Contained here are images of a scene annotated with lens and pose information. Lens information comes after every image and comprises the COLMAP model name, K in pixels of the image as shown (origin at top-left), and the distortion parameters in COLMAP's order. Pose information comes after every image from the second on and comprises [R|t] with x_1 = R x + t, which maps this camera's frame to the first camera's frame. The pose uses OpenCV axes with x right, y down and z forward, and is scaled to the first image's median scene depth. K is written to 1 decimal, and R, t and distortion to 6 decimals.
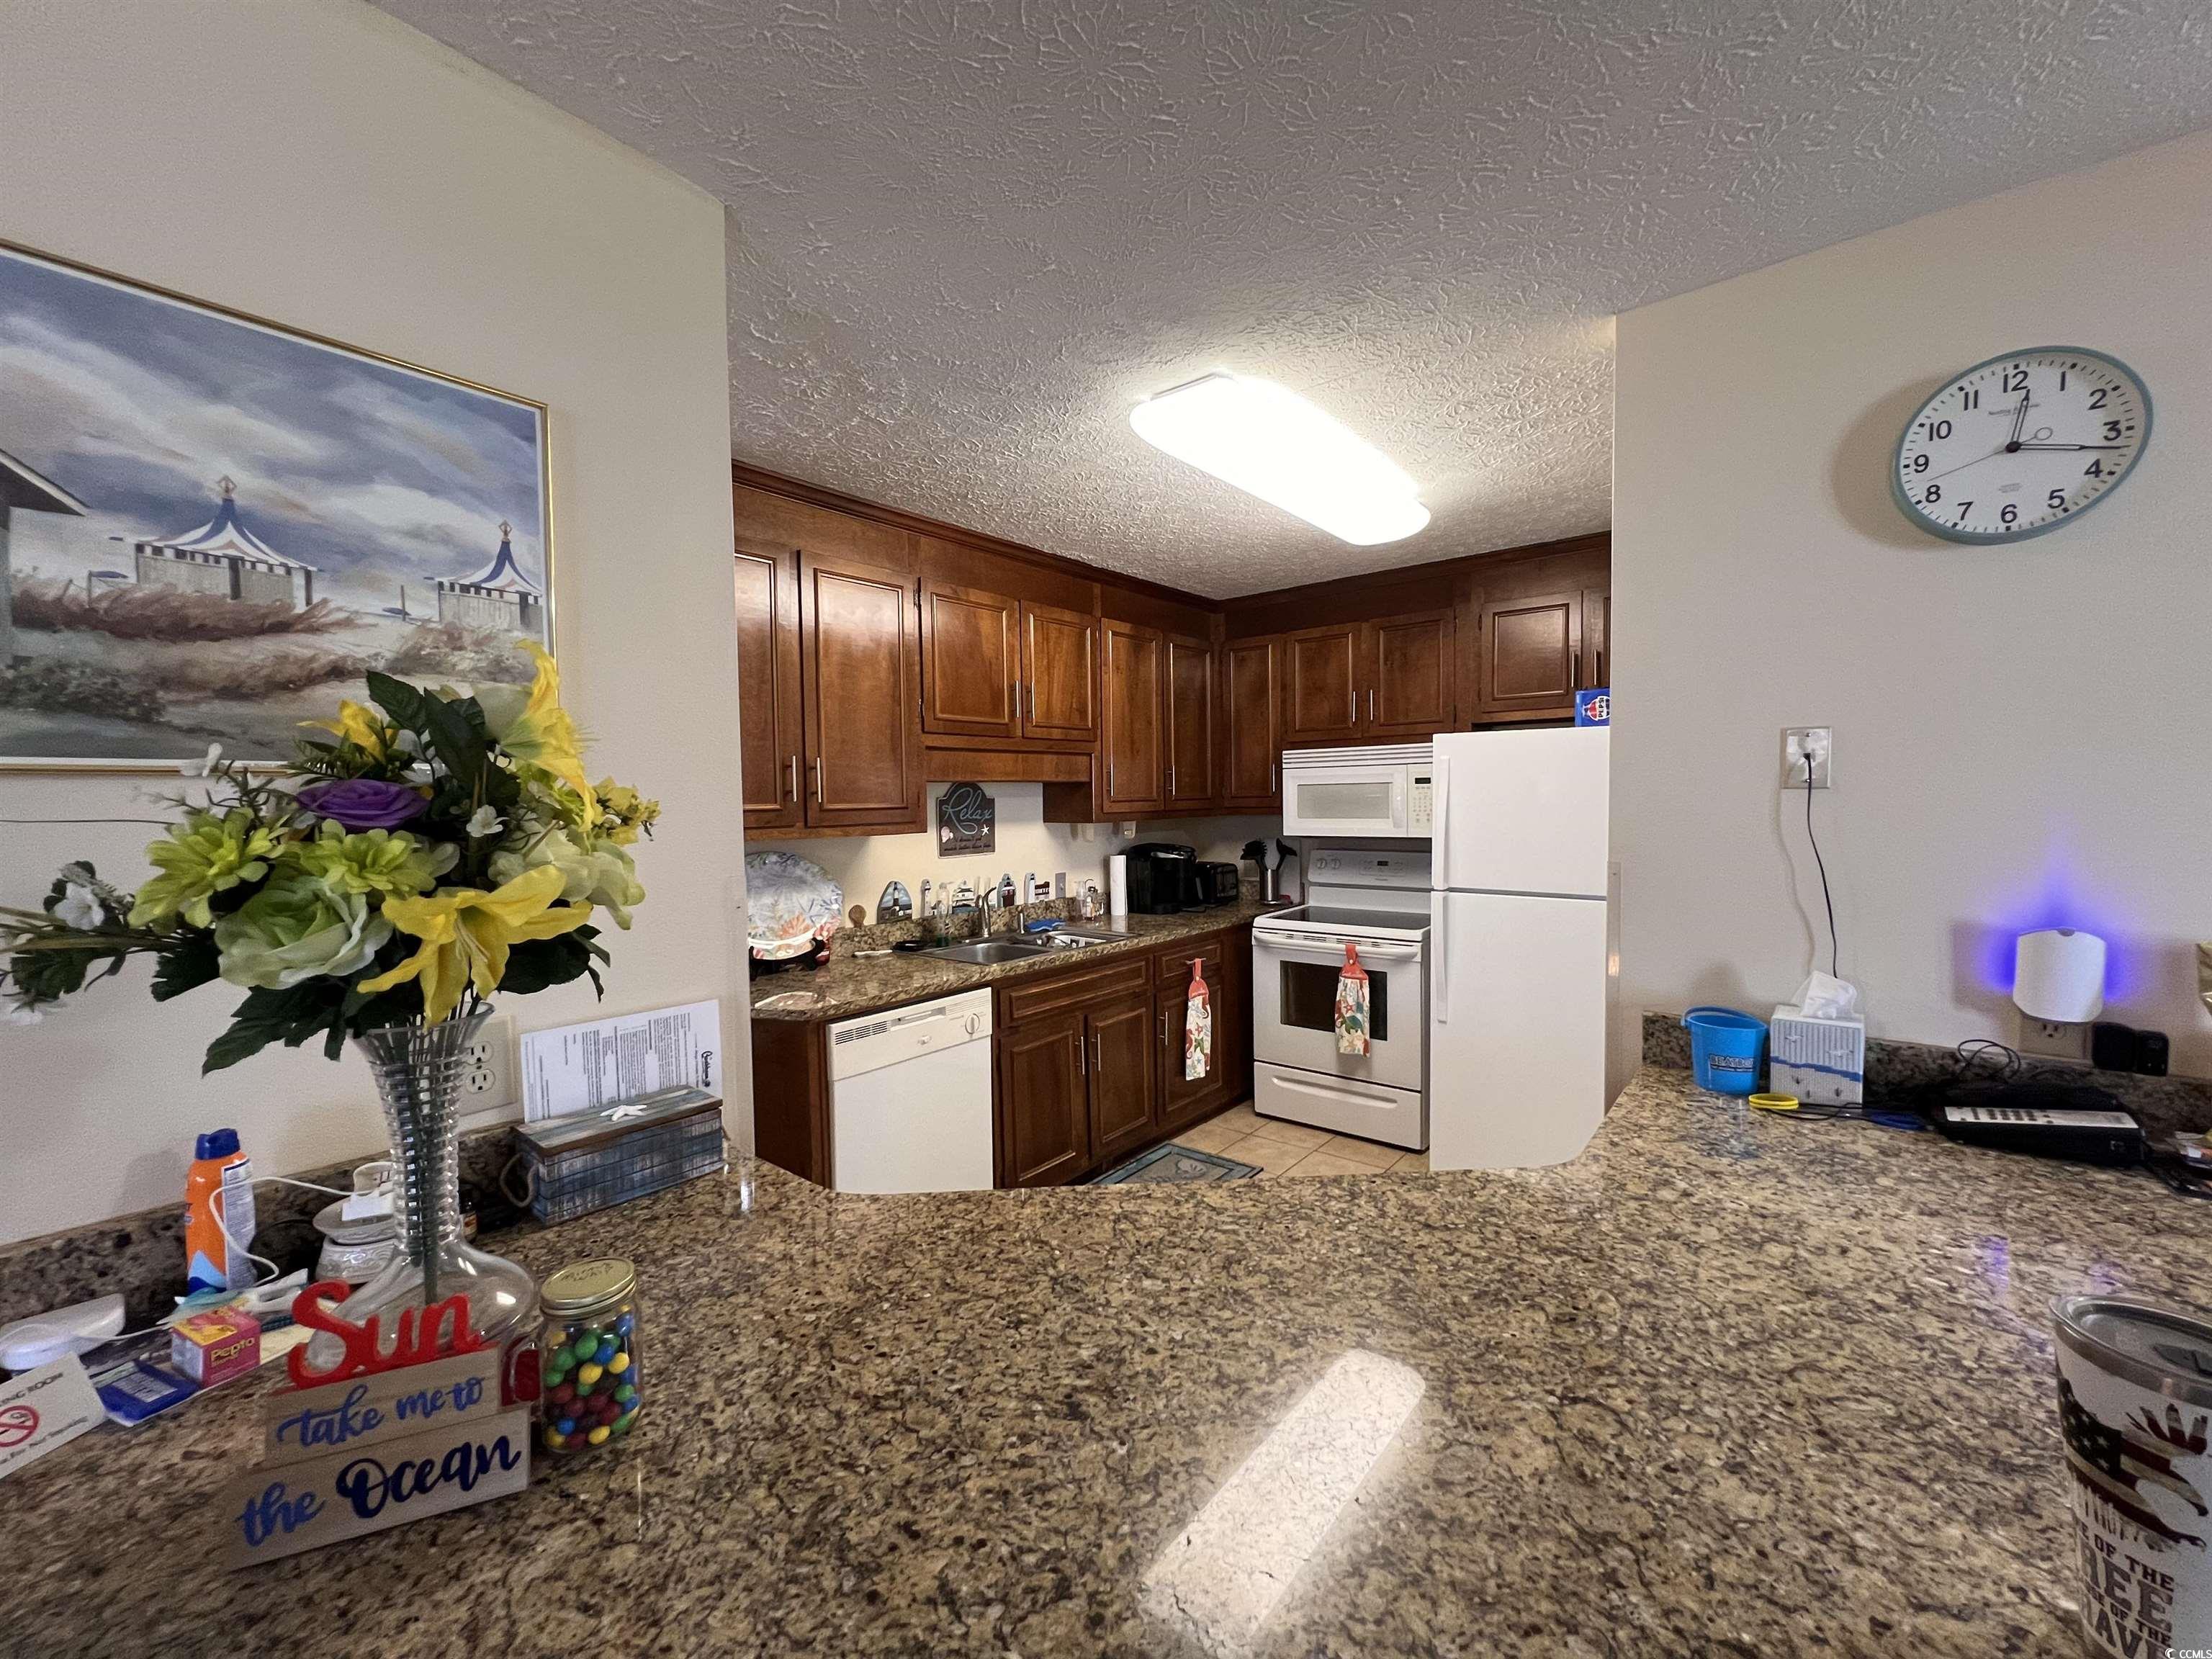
lens RADIAL K [[887.9, 0, 1107.9], [0, 887.9, 829.9], [0, 0, 1]] dist [-0.001901, 0.000120]
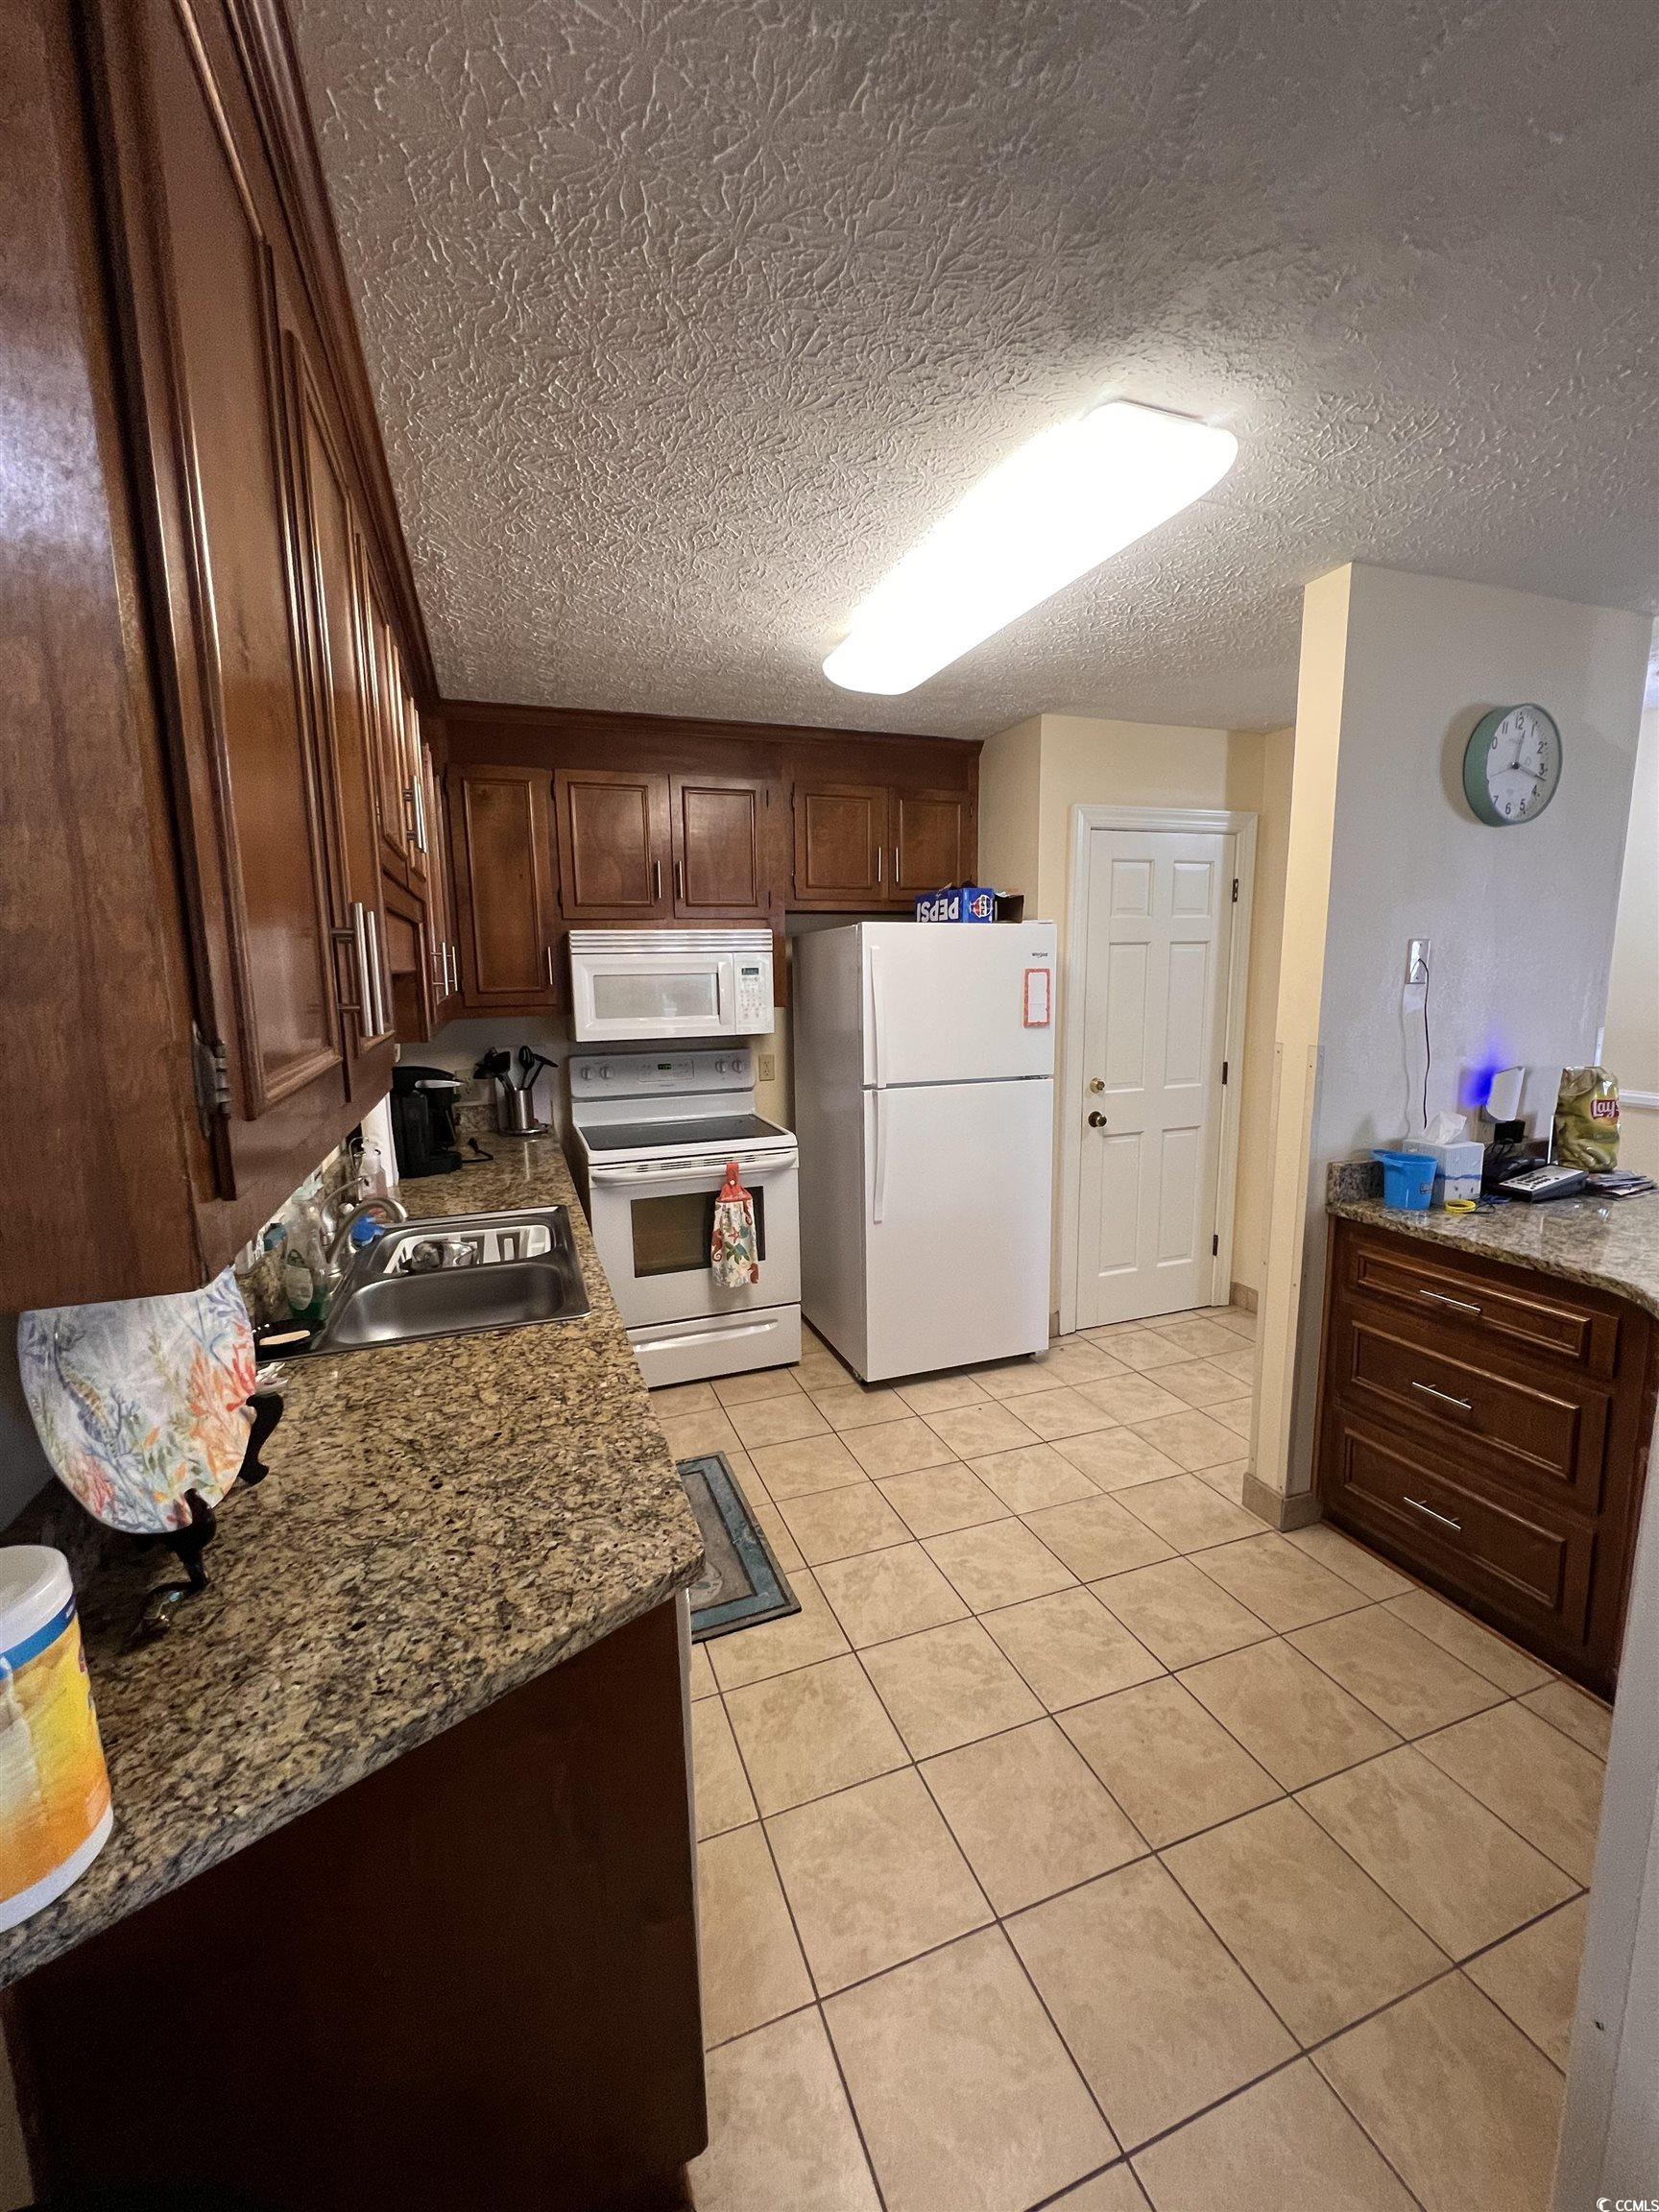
lens RADIAL K [[887.9, 0, 829.1], [0, 887.9, 1108.9], [0, 0, 1]] dist [-0.001901, 0.000120]
pose [[0.514313, -0.129309, 0.847798, -0.389029], [0.039135, 0.991076, 0.127421, -0.028472], [-0.856709, -0.032356, 0.514784, 0.460133]]
